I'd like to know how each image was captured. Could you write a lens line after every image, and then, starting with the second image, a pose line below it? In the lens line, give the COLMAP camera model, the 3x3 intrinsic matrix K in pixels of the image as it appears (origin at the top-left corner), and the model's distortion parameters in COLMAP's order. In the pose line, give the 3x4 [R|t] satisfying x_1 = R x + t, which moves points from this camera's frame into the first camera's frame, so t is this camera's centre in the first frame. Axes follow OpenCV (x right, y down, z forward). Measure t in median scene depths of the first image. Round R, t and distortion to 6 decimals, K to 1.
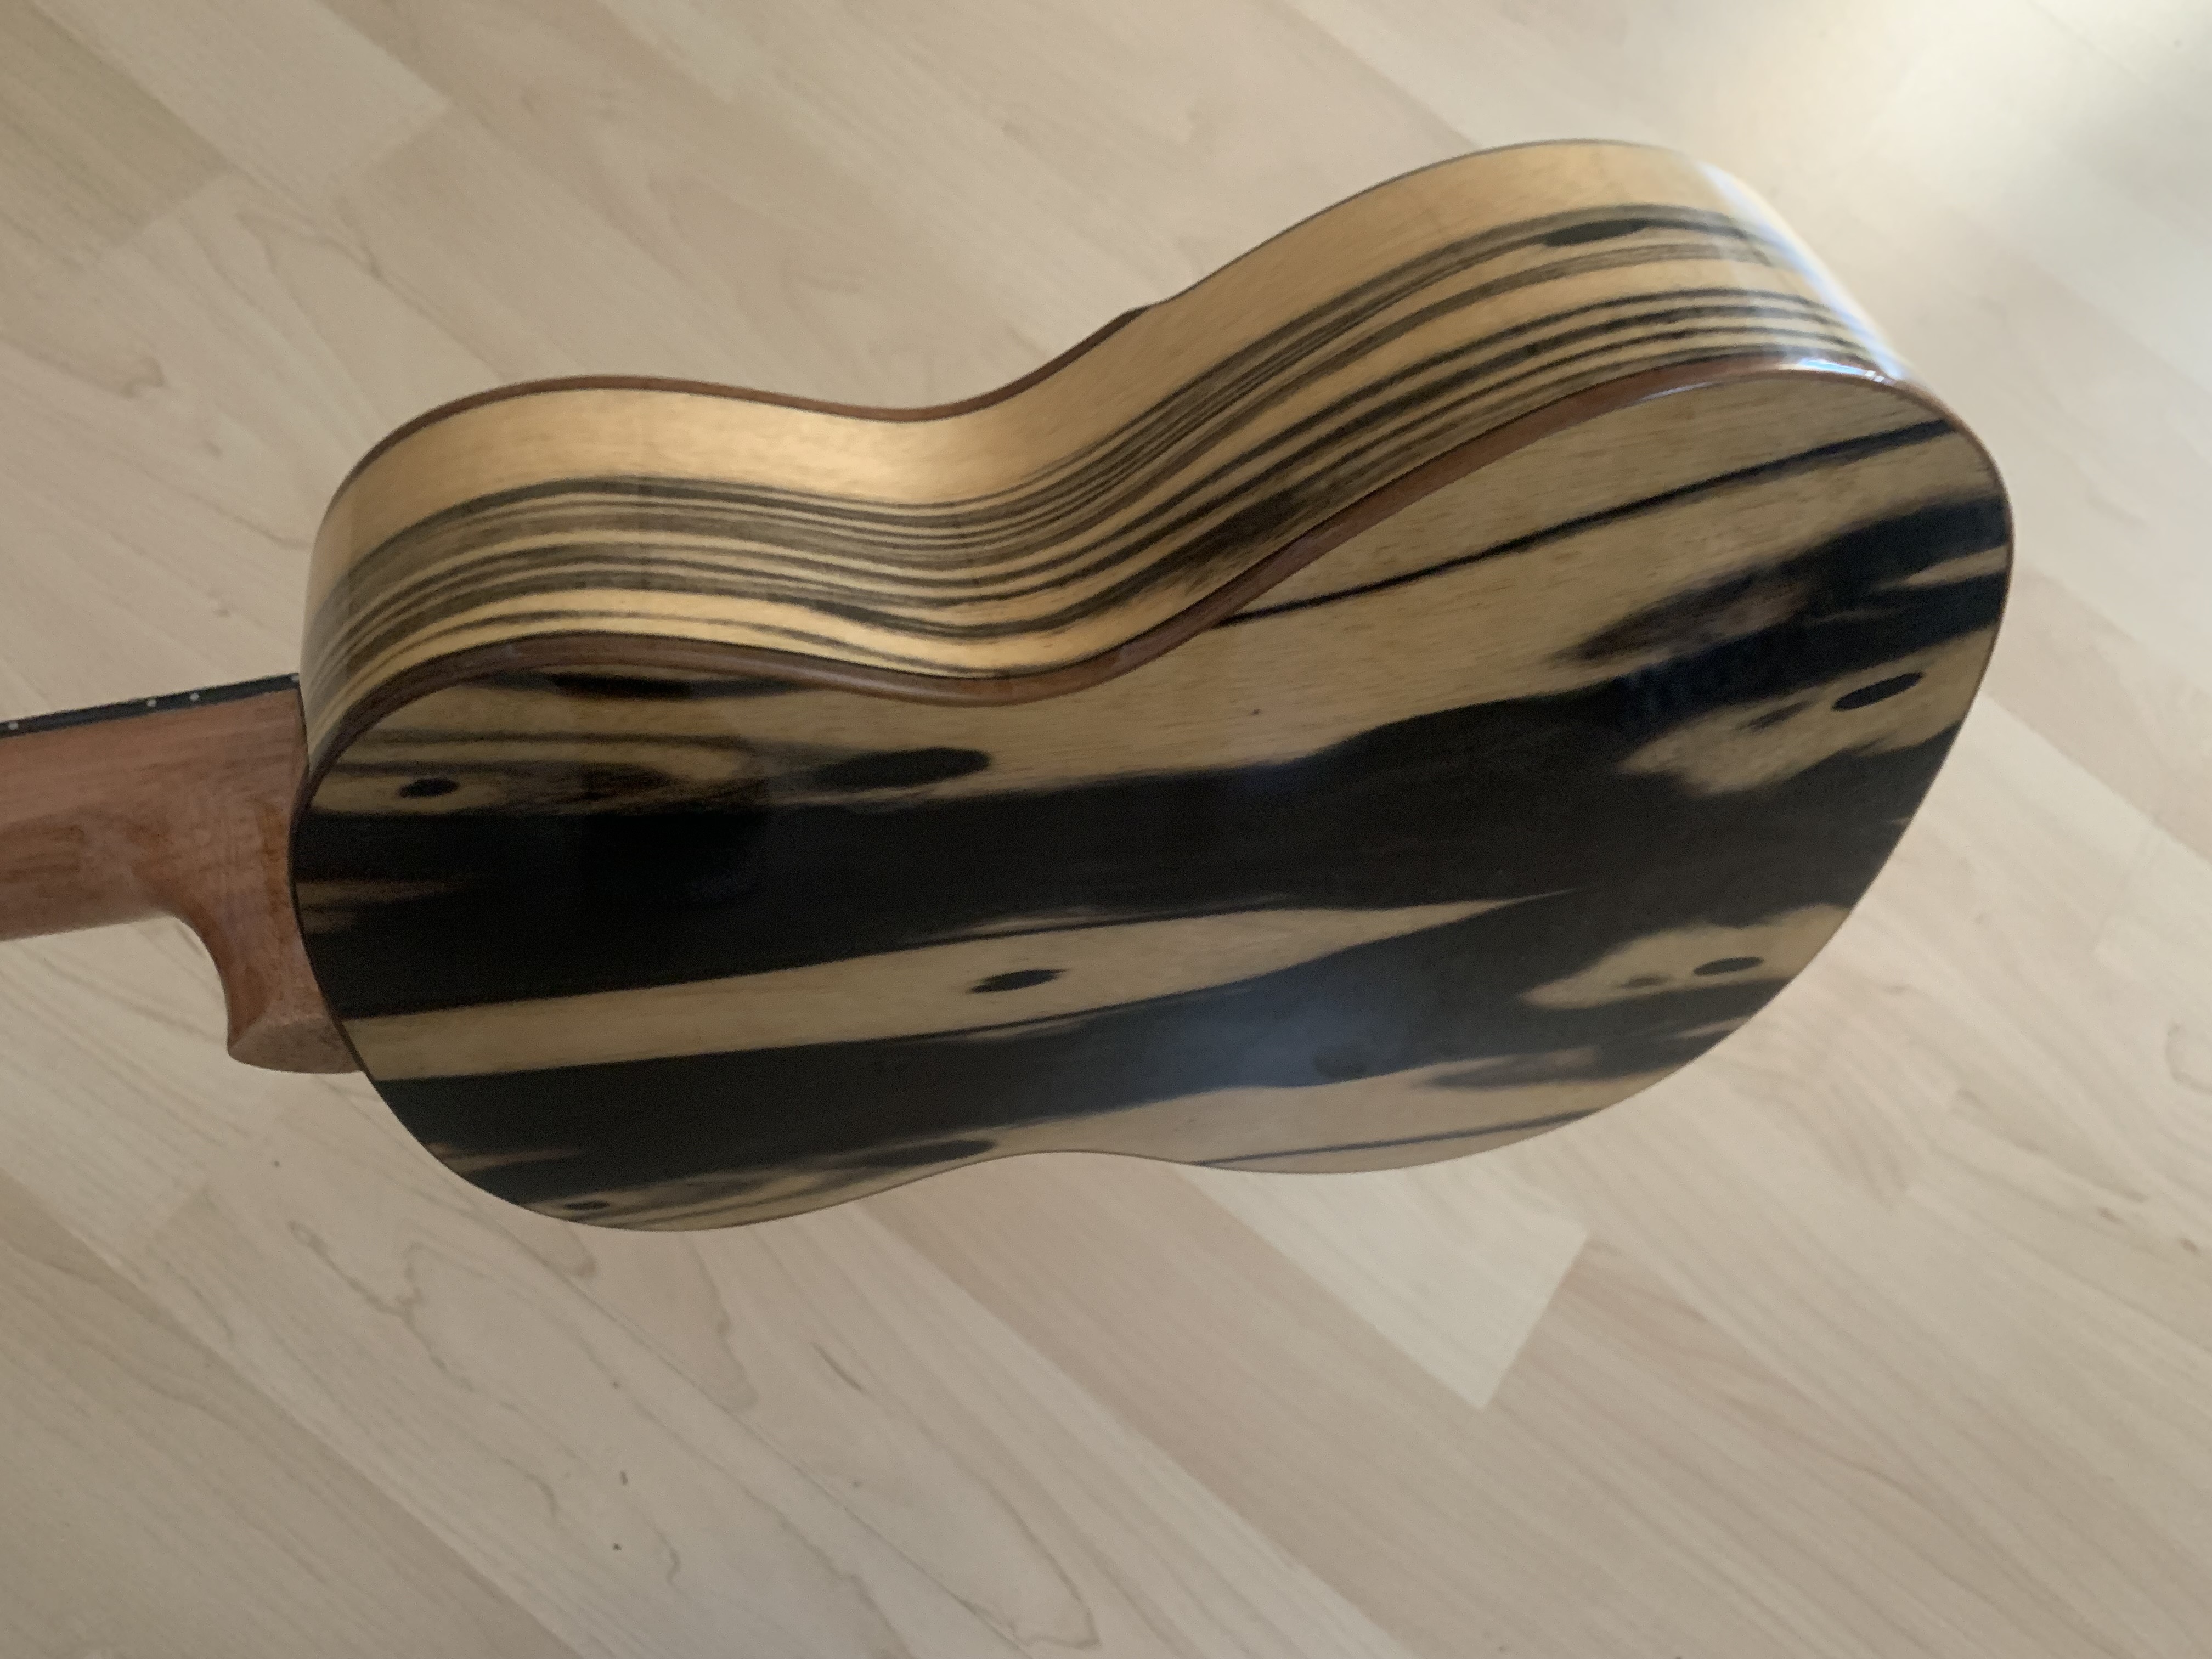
lens RADIAL K [[1672.0, 0, 1106.0], [0, 1672.0, 829.5], [0, 0, 1]] dist [0.085310, -0.132627]
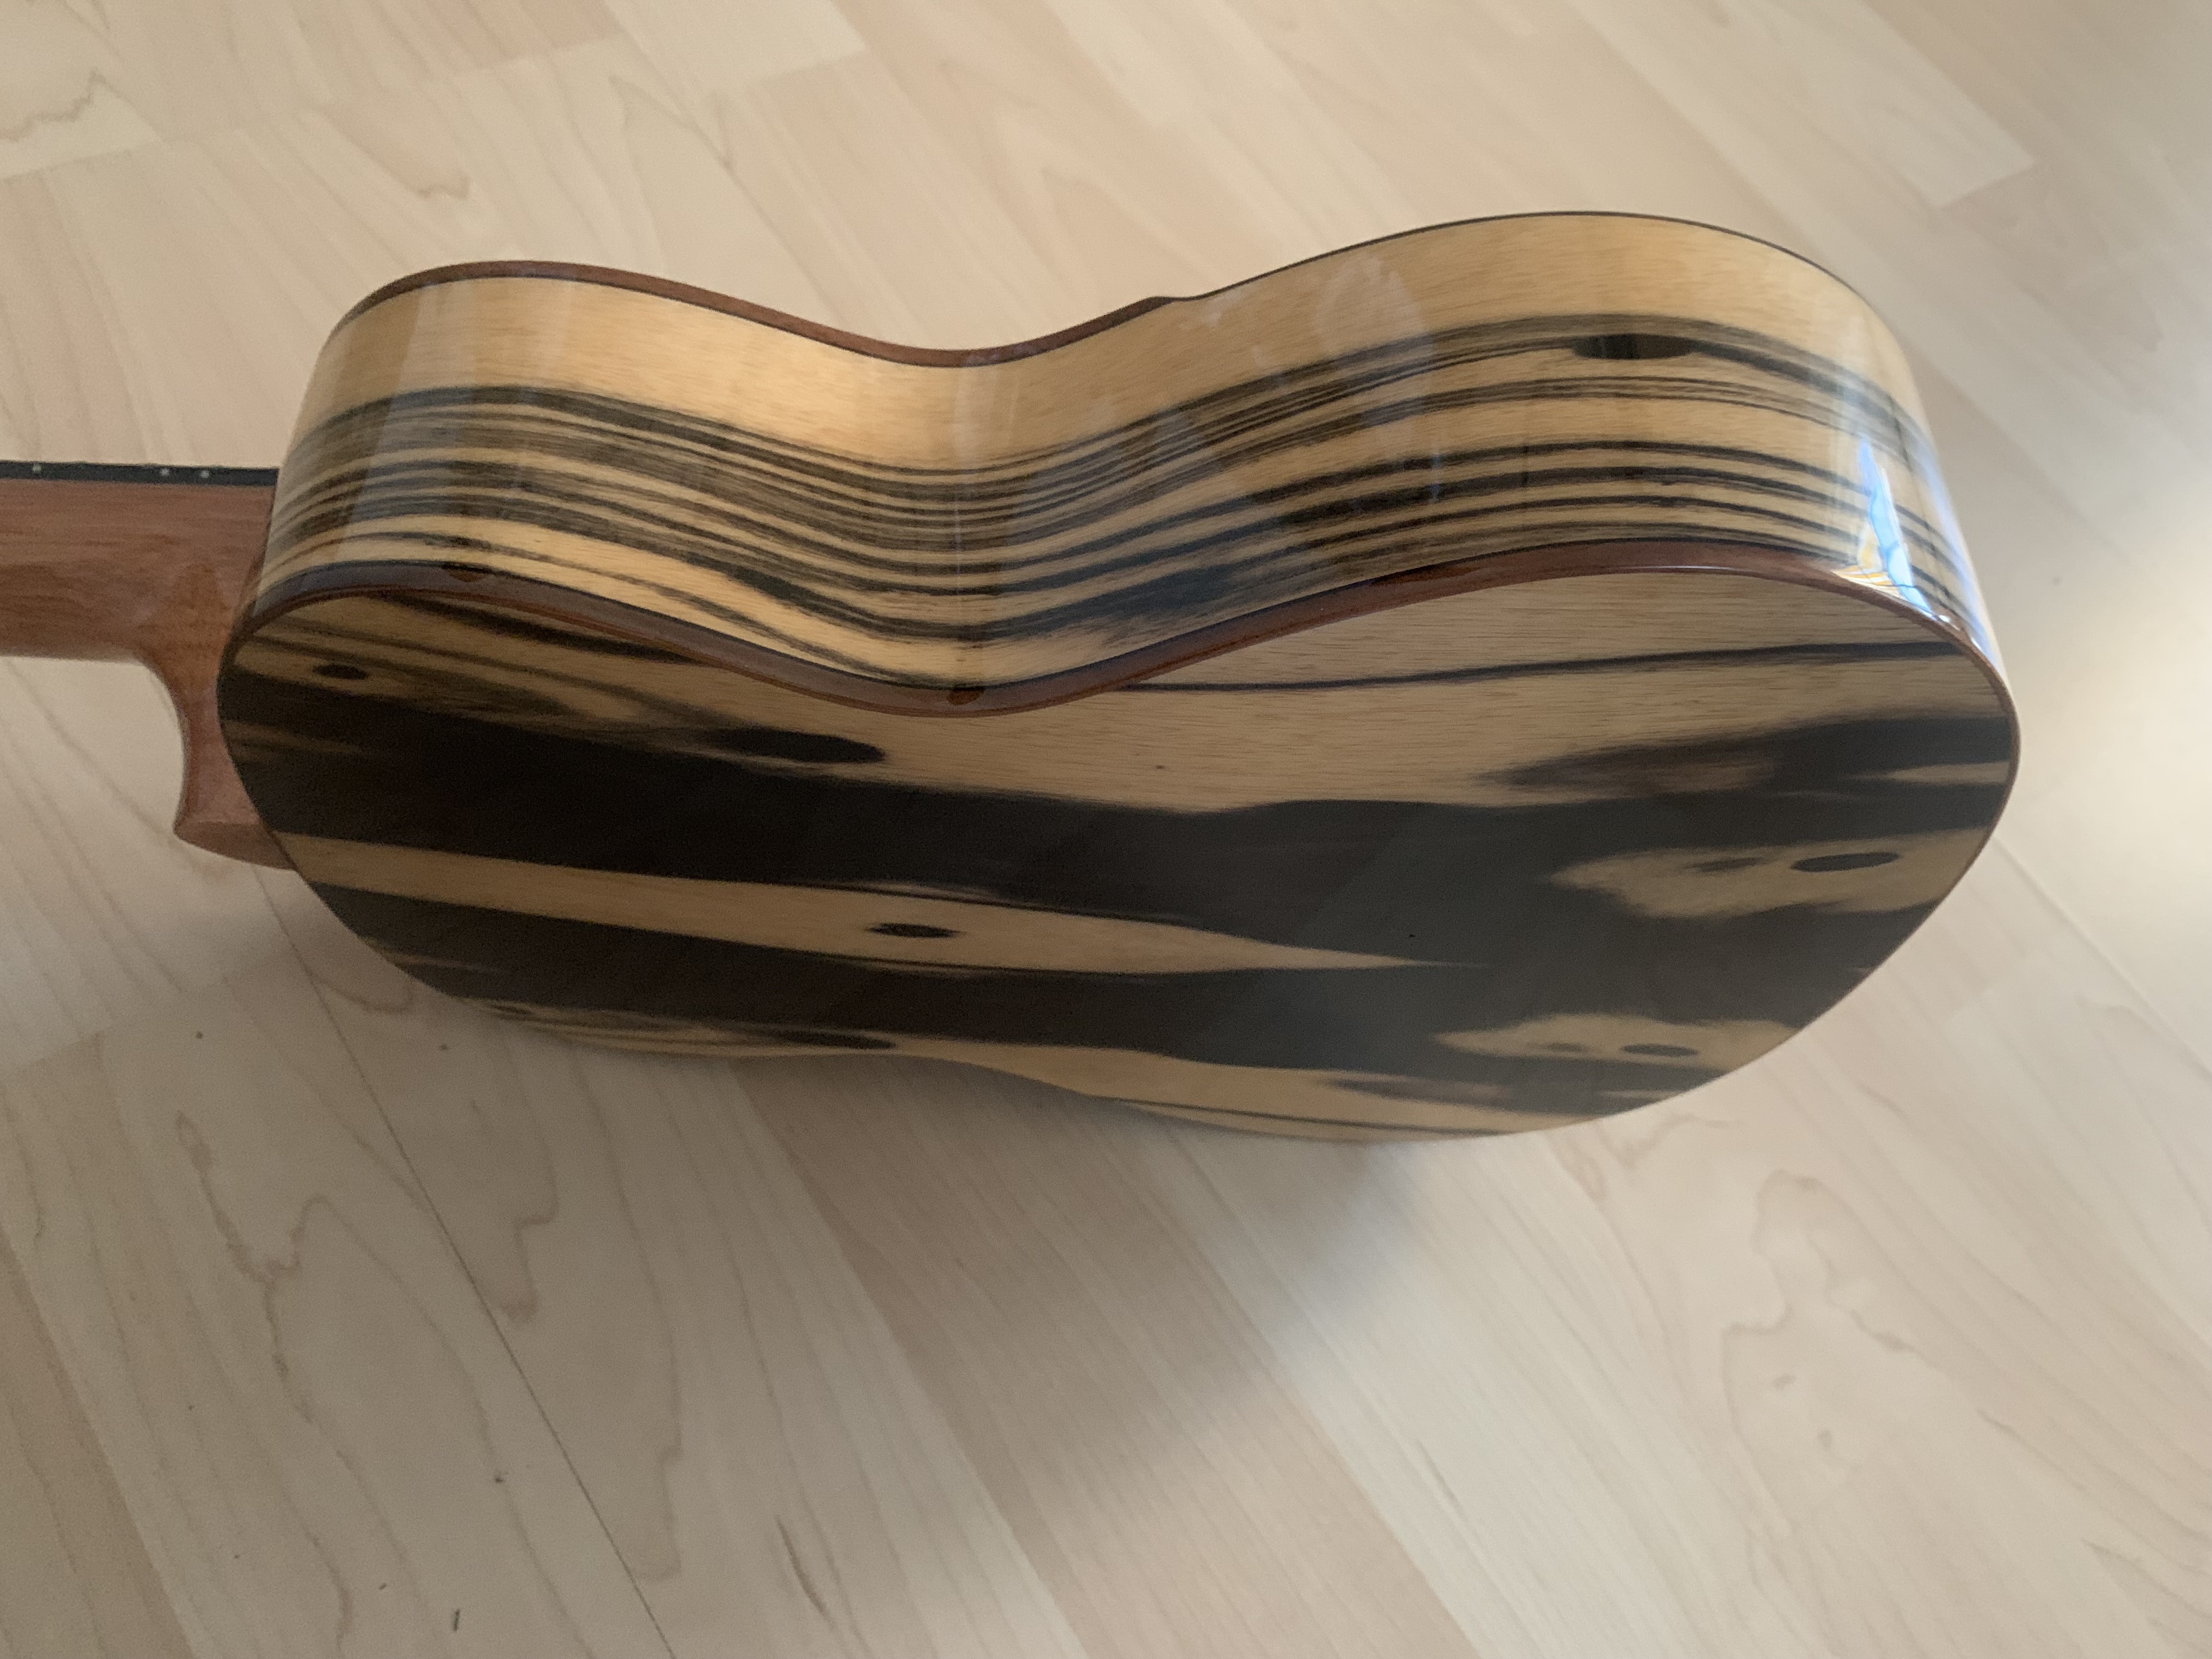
lens RADIAL K [[1691.9, 0, 1106.0], [0, 1691.9, 829.5], [0, 0, 1]] dist [0.060993, -0.092325]
pose [[0.967288, 0.238285, -0.087025, 0.157177], [-0.218908, 0.957402, 0.188308, -0.218681], [0.128189, -0.163098, 0.978247, 0.020798]]
